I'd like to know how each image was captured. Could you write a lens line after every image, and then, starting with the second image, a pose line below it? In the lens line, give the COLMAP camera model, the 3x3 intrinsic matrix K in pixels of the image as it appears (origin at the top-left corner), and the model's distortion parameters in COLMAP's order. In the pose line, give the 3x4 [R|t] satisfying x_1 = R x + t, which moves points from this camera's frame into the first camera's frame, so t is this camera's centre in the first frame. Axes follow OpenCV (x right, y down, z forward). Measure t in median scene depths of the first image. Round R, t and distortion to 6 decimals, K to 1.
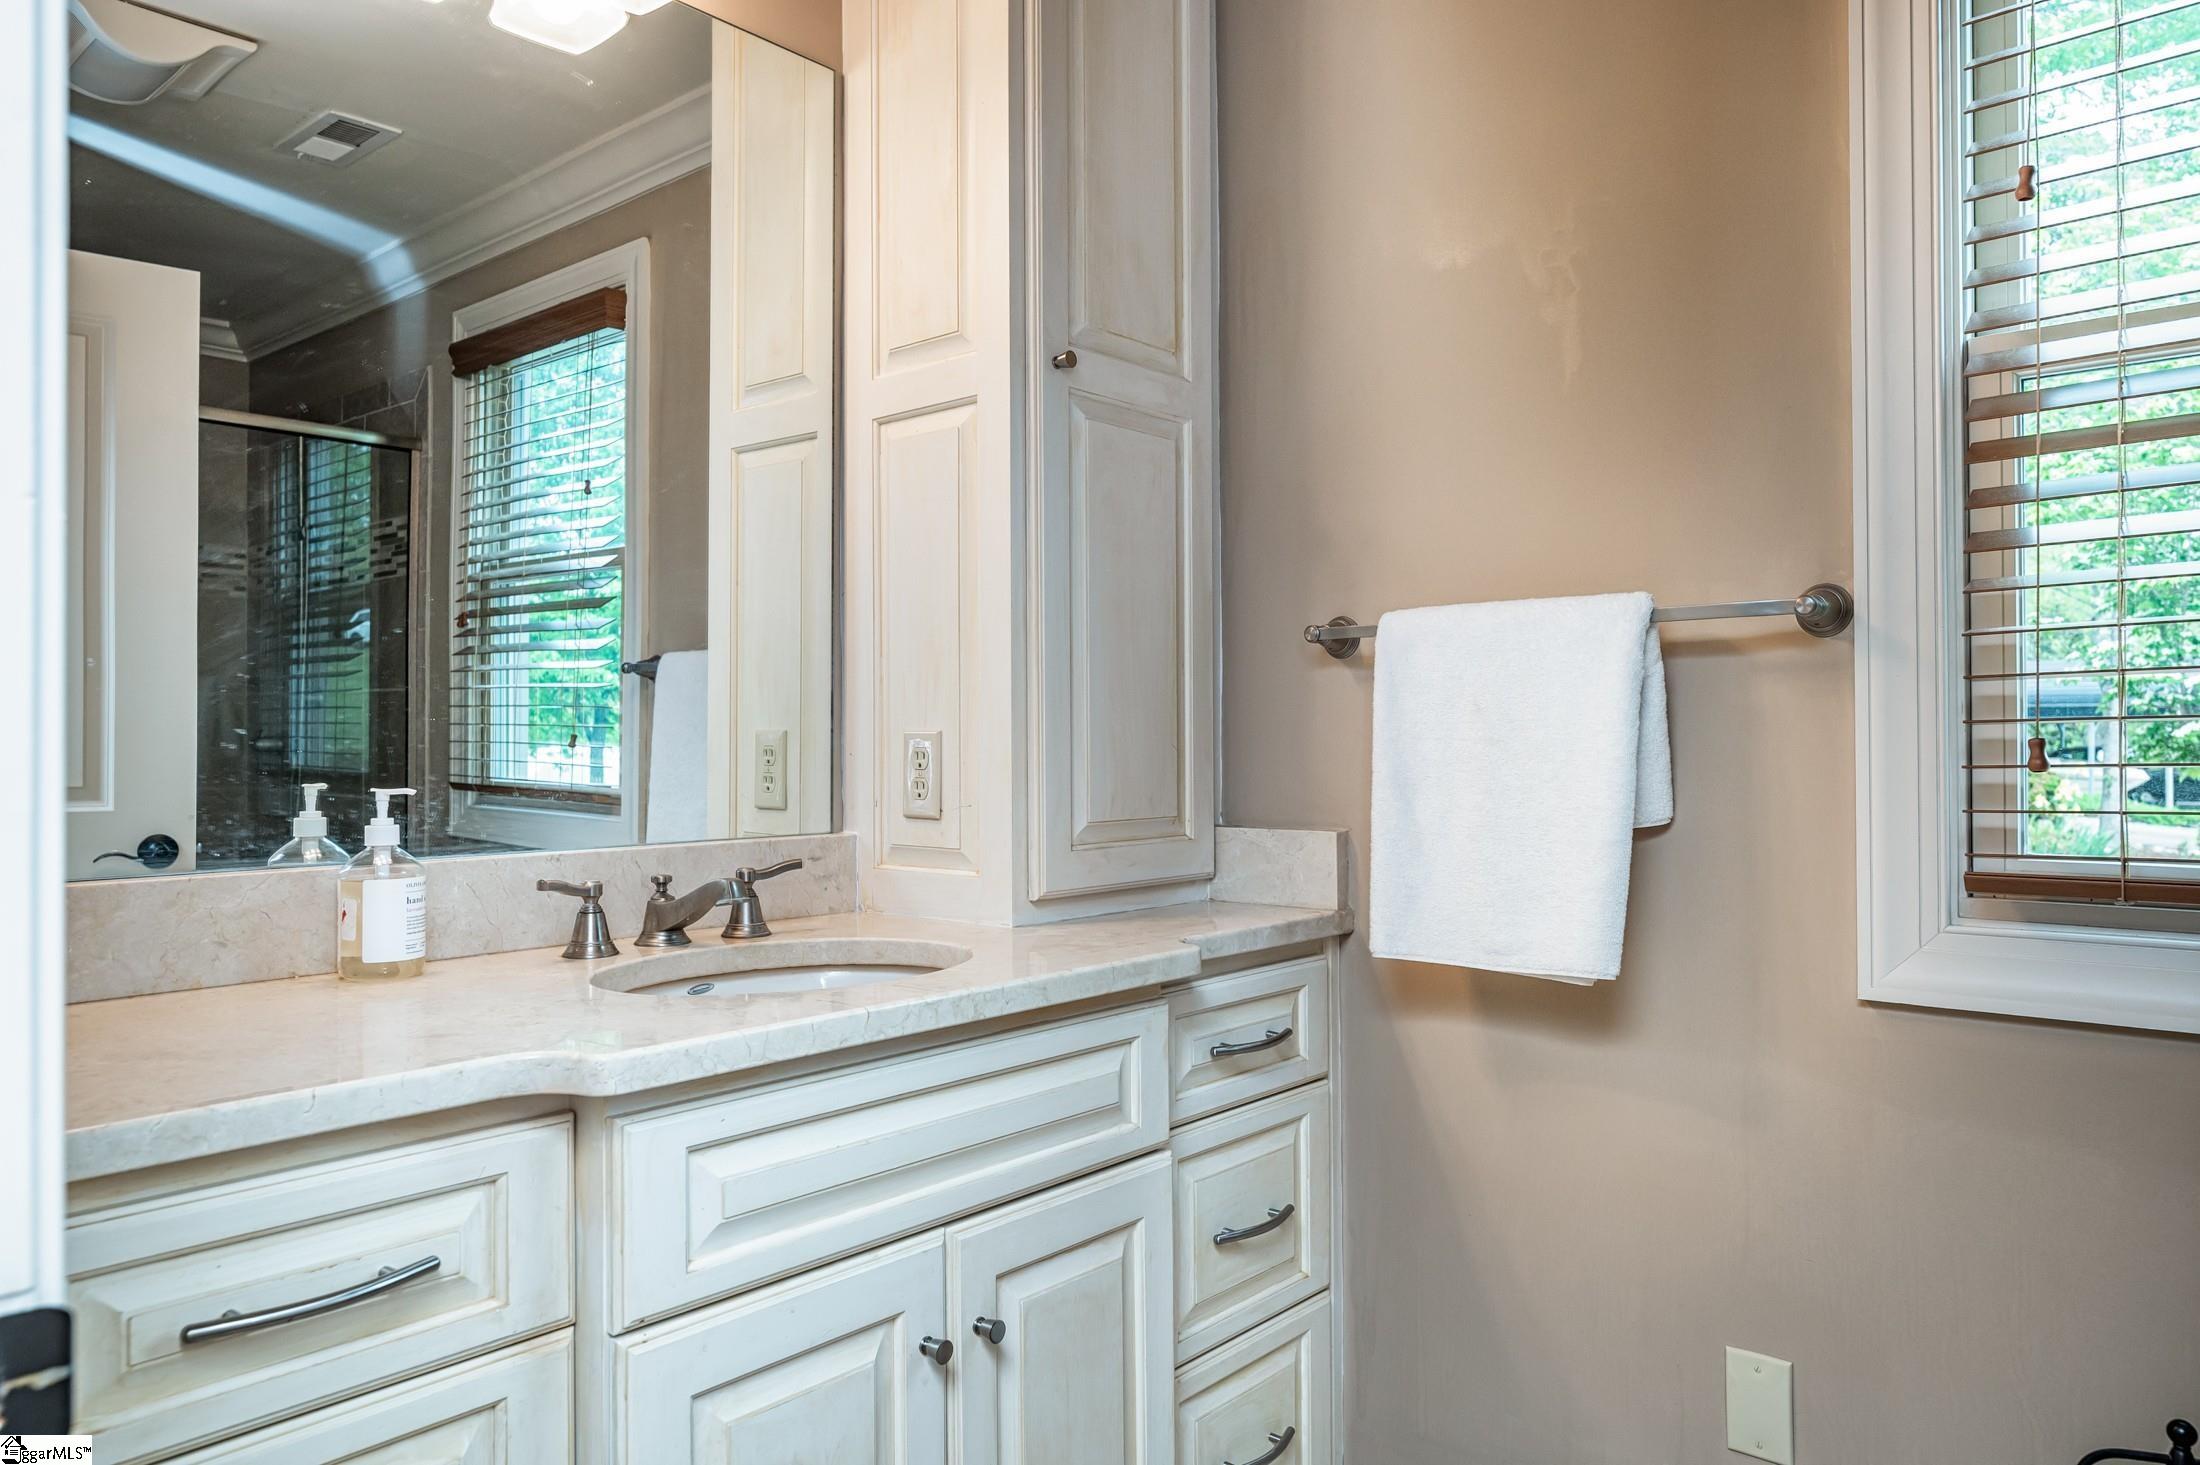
lens RADIAL K [[1462.3, 0, 1100.4], [0, 1462.3, 725.0], [0, 0, 1]] dist [-0.000049, -0.000098]
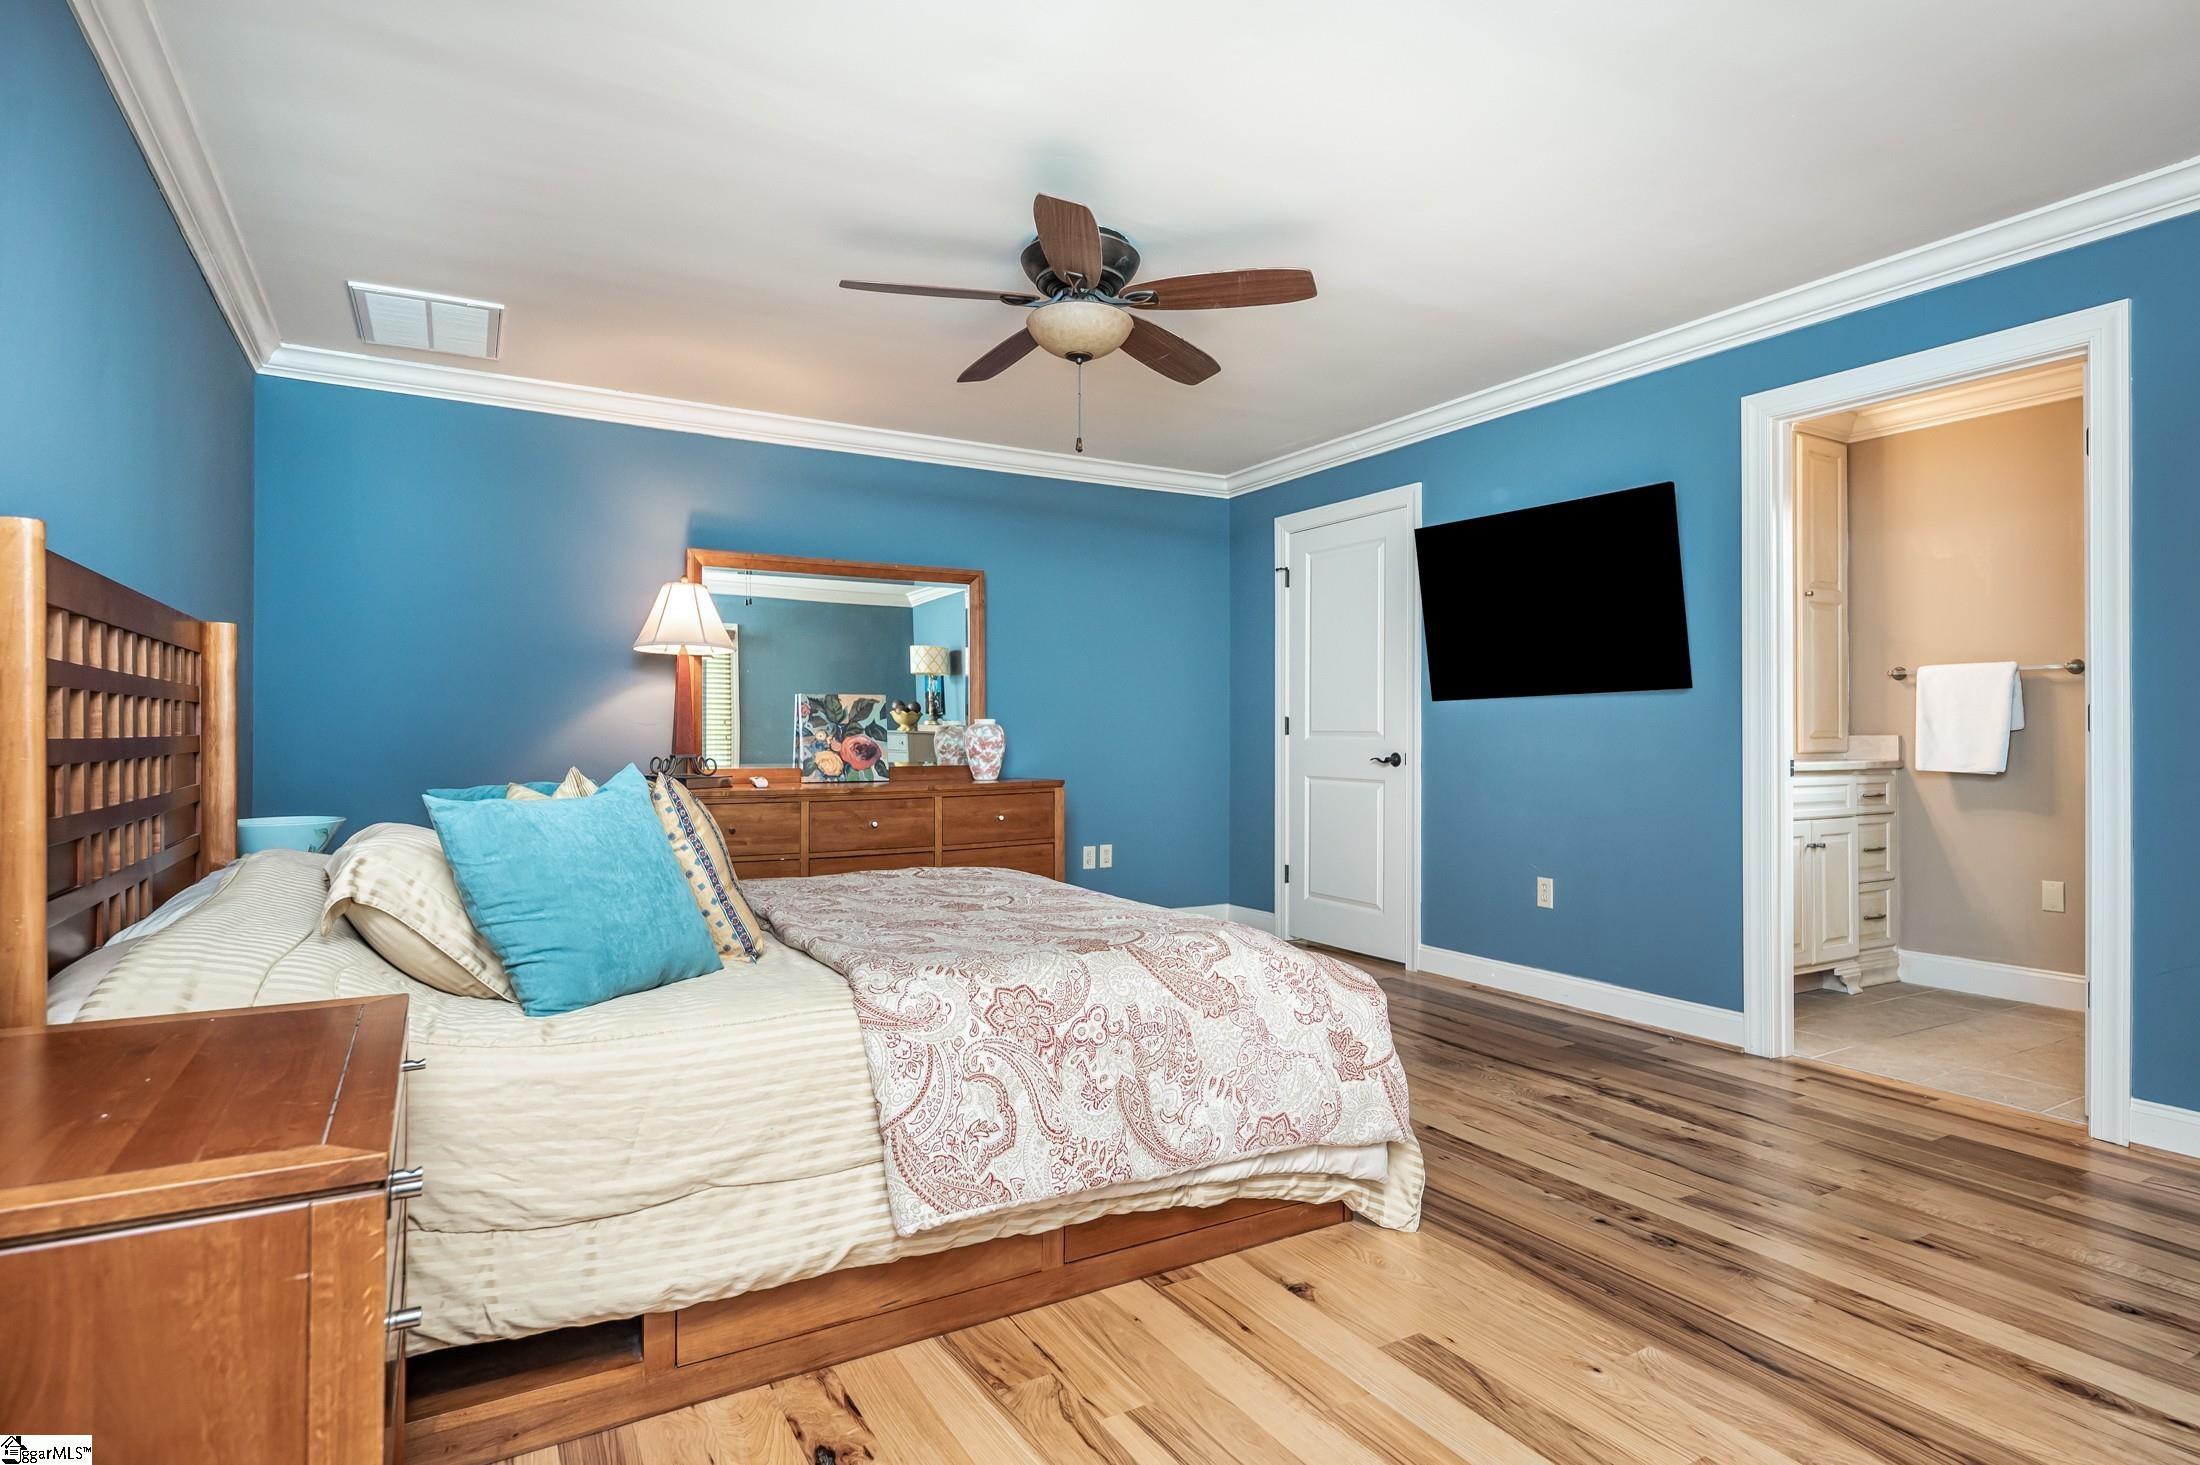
lens RADIAL K [[1133.3, 0, 1101.2], [0, 1133.3, 743.0], [0, 0, 1]] dist [-0.000838, -0.000033]
pose [[0.948612, 0.003188, -0.316425, -0.737192], [0.002334, 0.999852, 0.017069, 0.045627], [0.316432, -0.016931, 0.948464, -1.978565]]
